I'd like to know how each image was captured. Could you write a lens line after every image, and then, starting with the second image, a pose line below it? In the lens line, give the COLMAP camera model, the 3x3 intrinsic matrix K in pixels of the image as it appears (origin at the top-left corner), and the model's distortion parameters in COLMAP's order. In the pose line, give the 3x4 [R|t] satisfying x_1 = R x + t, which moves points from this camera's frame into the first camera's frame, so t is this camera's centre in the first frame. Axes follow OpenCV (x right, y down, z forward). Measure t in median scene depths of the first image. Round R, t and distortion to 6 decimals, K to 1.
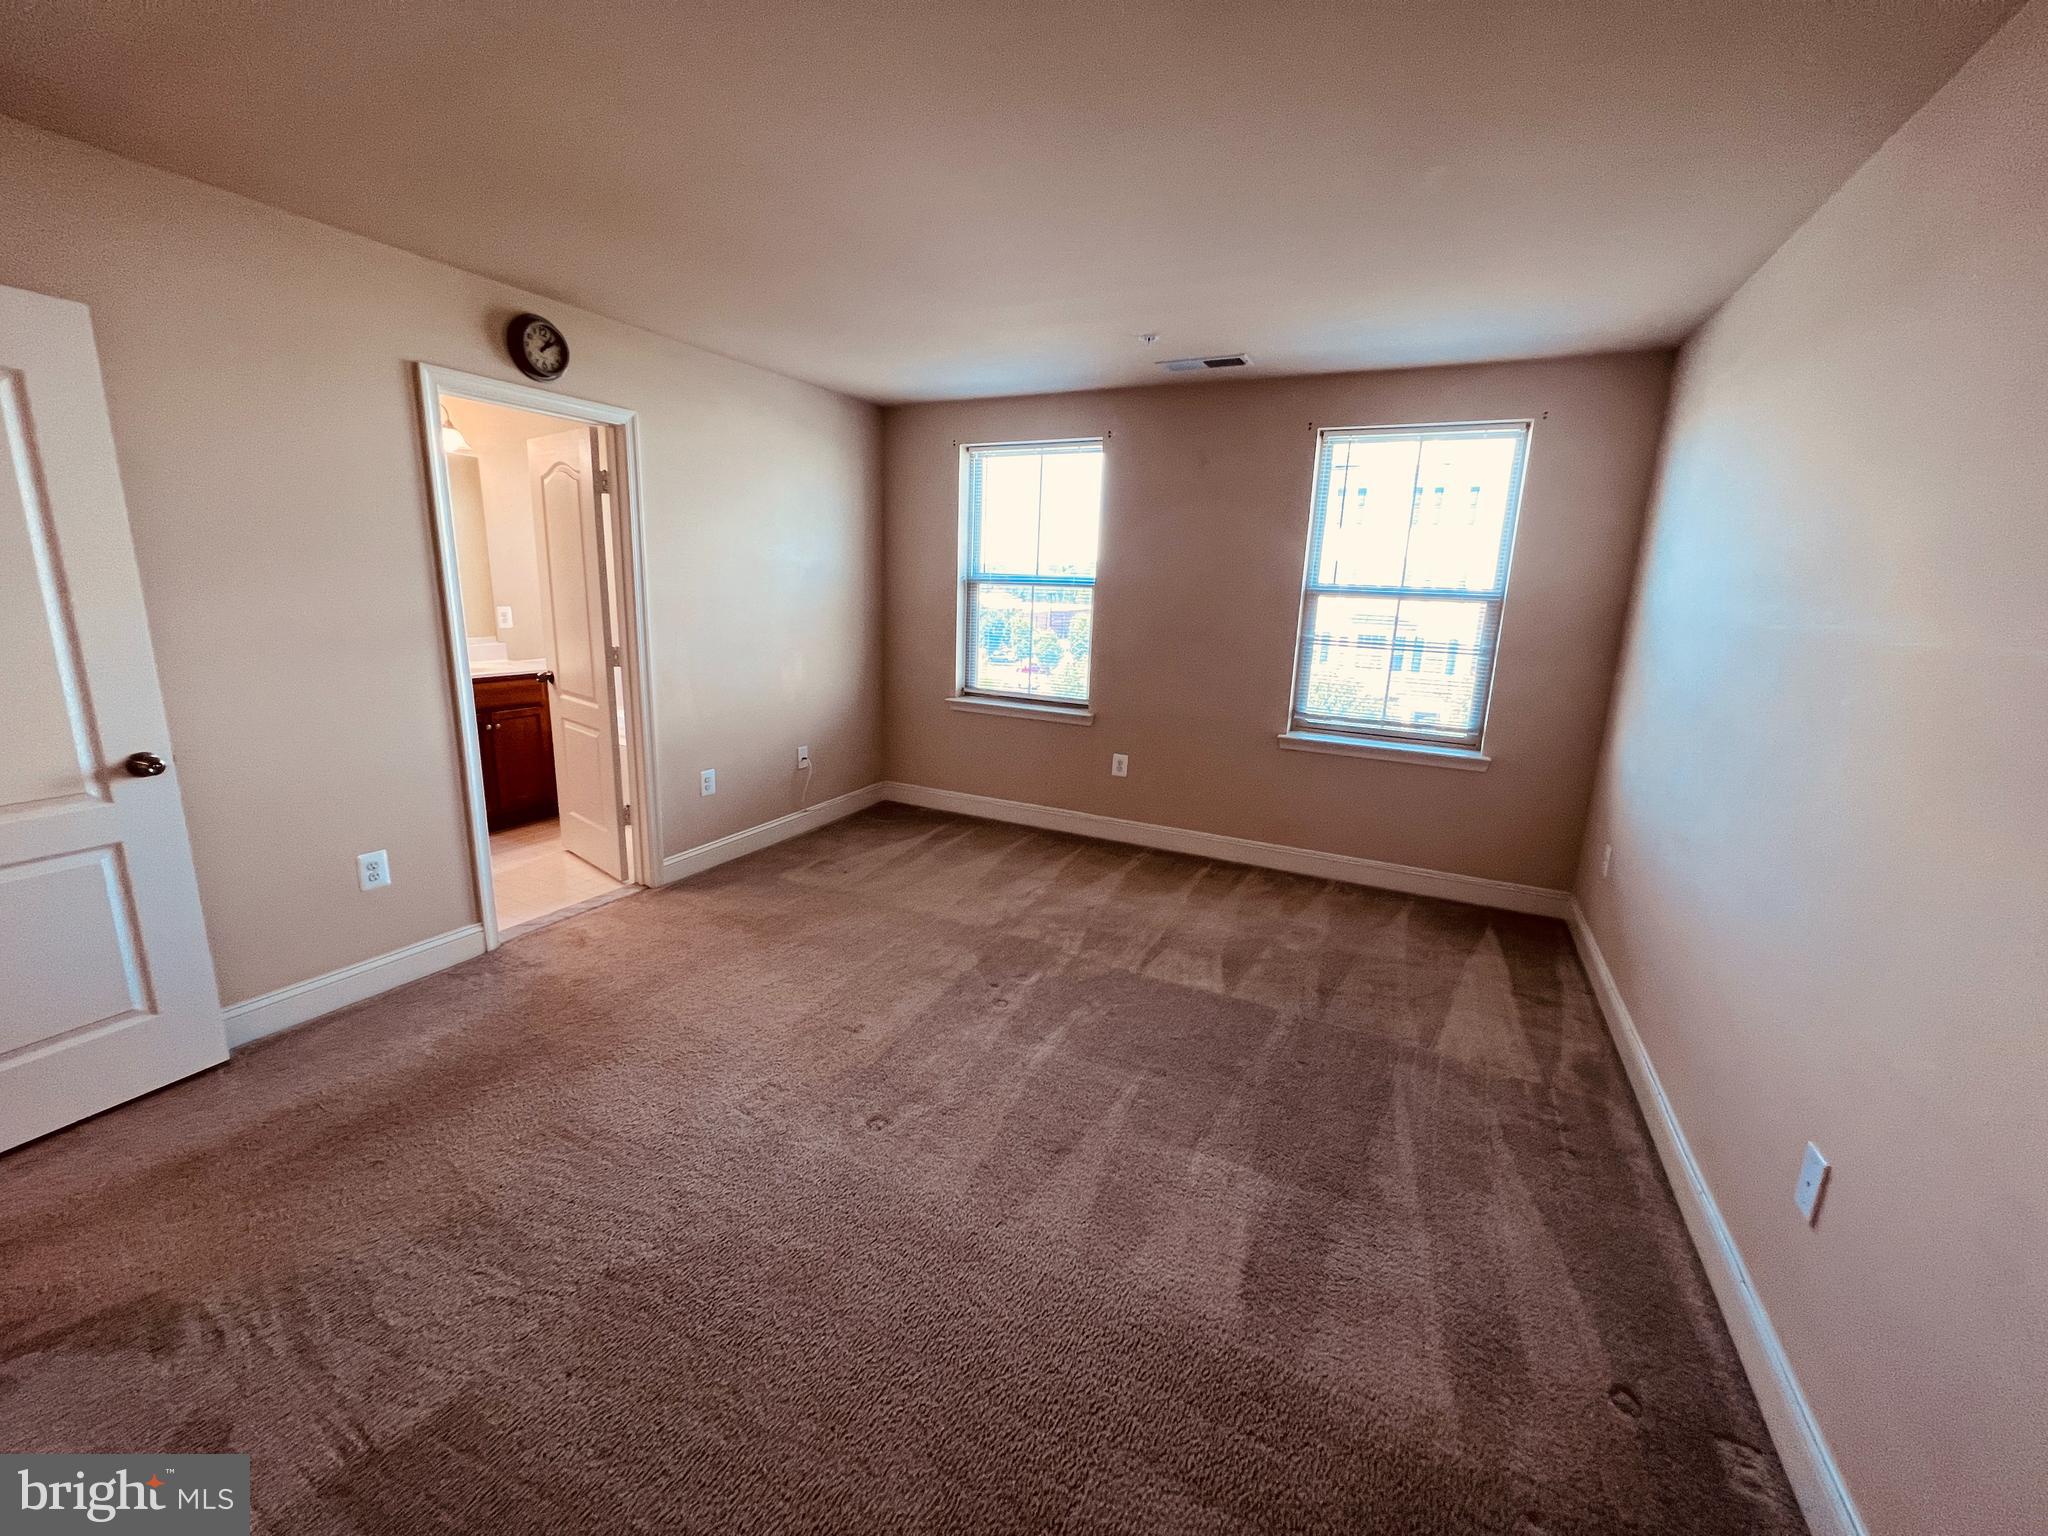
lens RADIAL K [[788.6, 0, 1015.5], [0, 788.6, 758.2], [0, 0, 1]] dist [-0.034013, 0.000198]
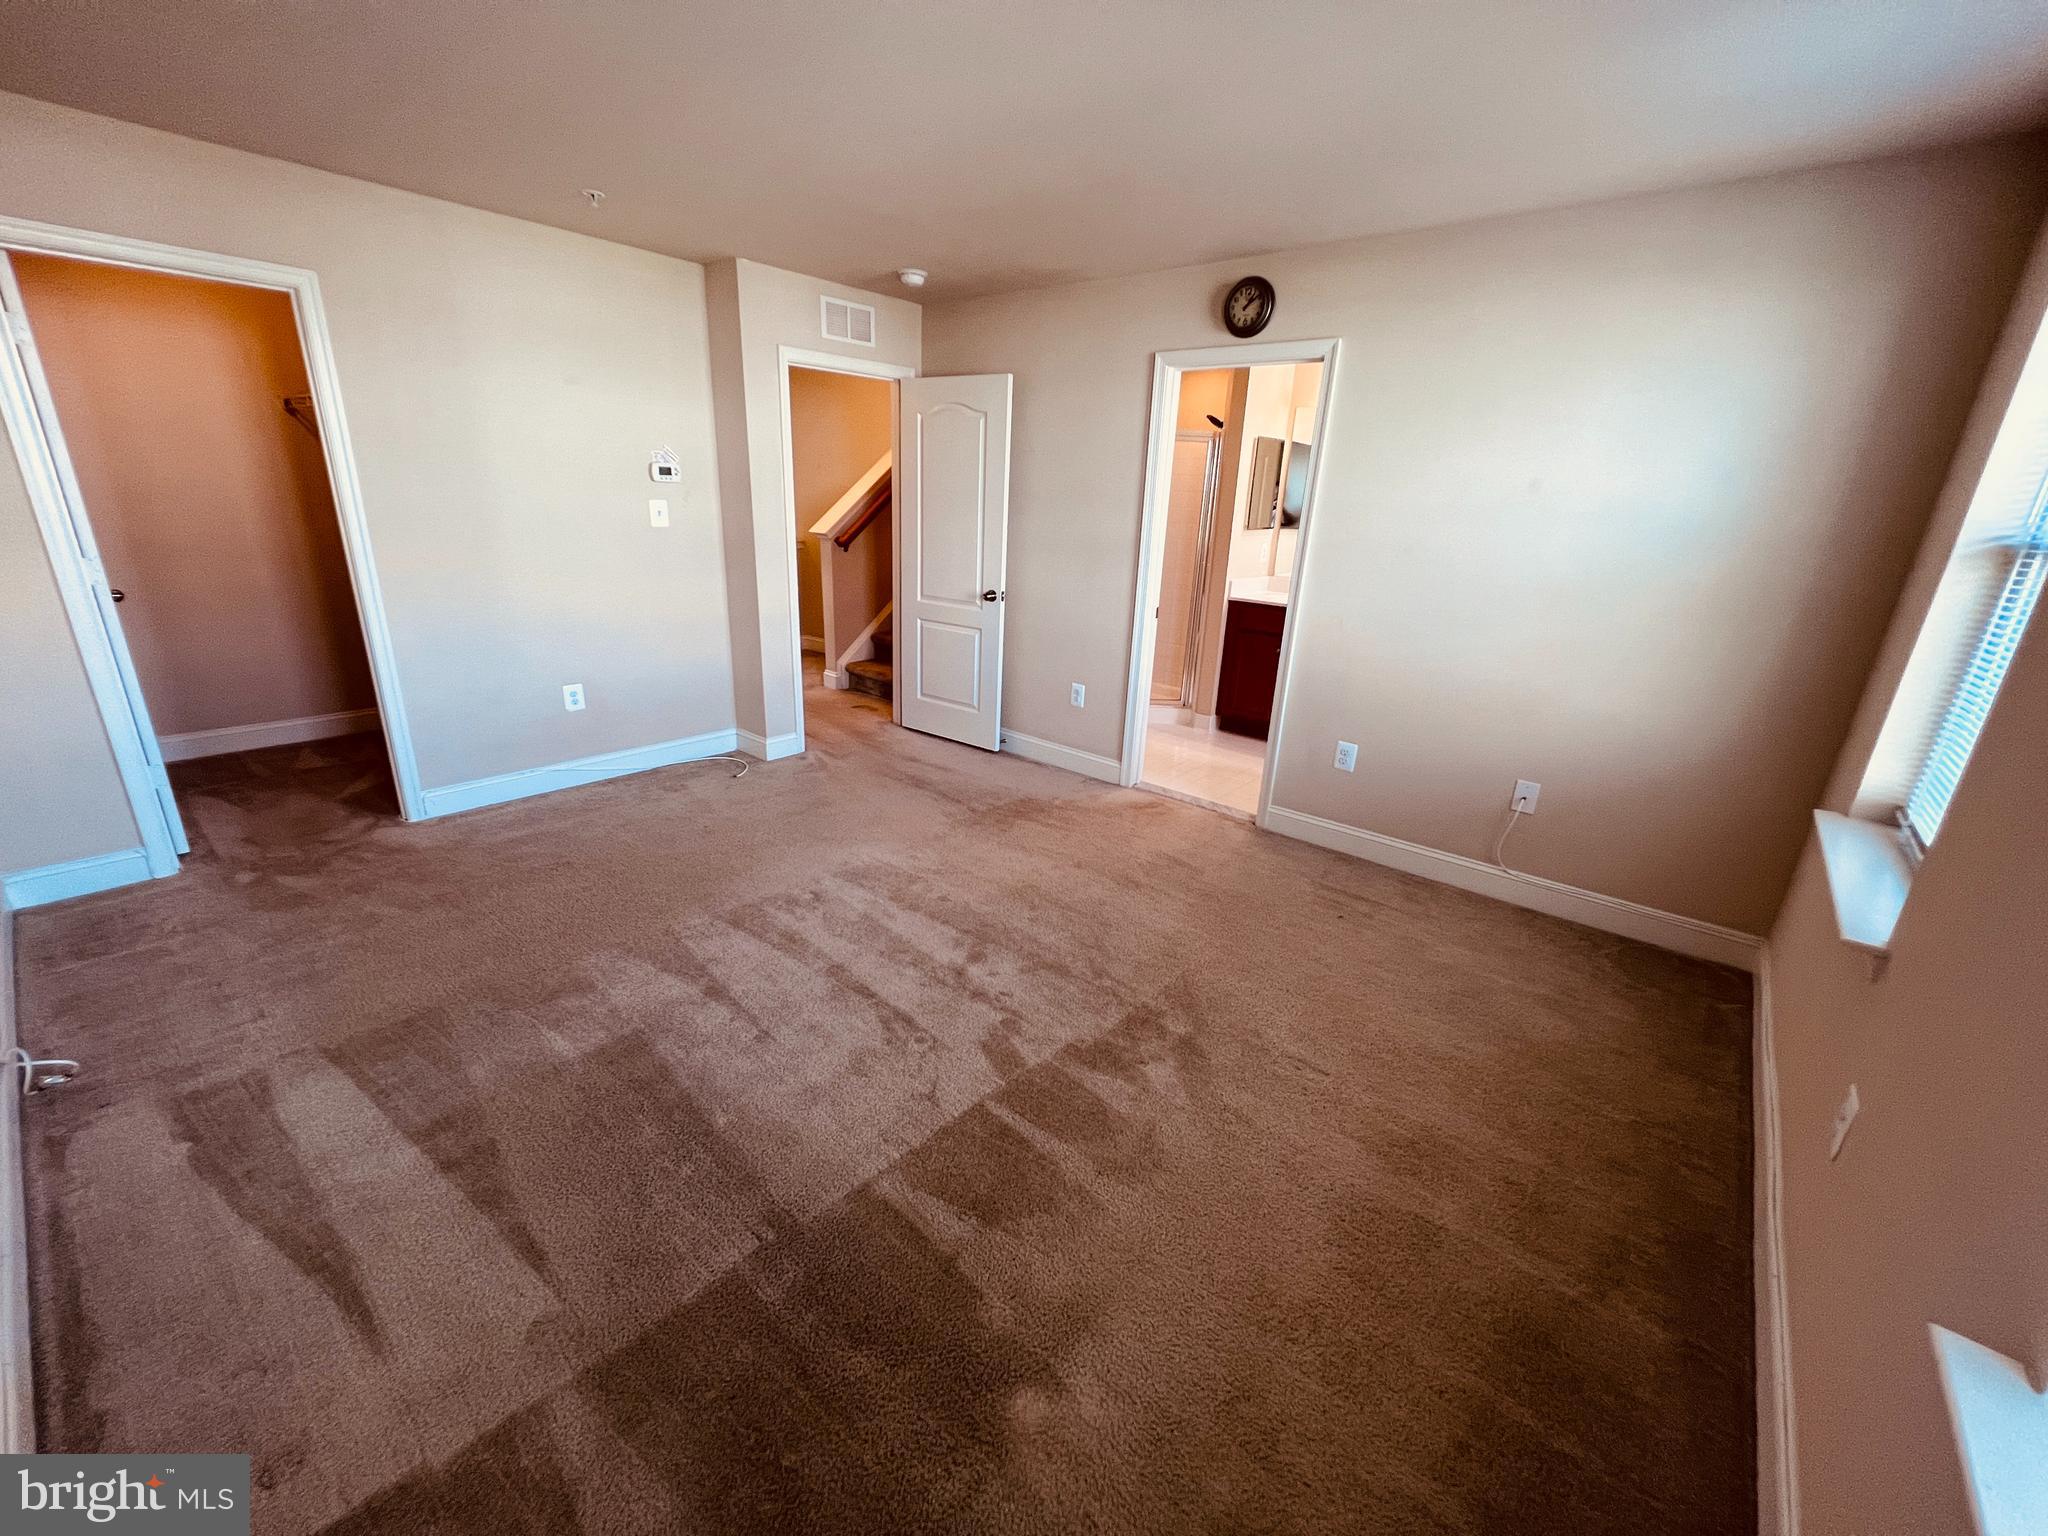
lens RADIAL K [[820.1, 0, 1019.5], [0, 820.1, 760.9], [0, 0, 1]] dist [-0.002633, 0.000893]
pose [[-0.245522, 0.265457, -0.932337, 0.751951], [-0.250782, 0.911641, 0.325605, -0.232043], [0.936391, 0.313756, -0.157256, 1.080013]]
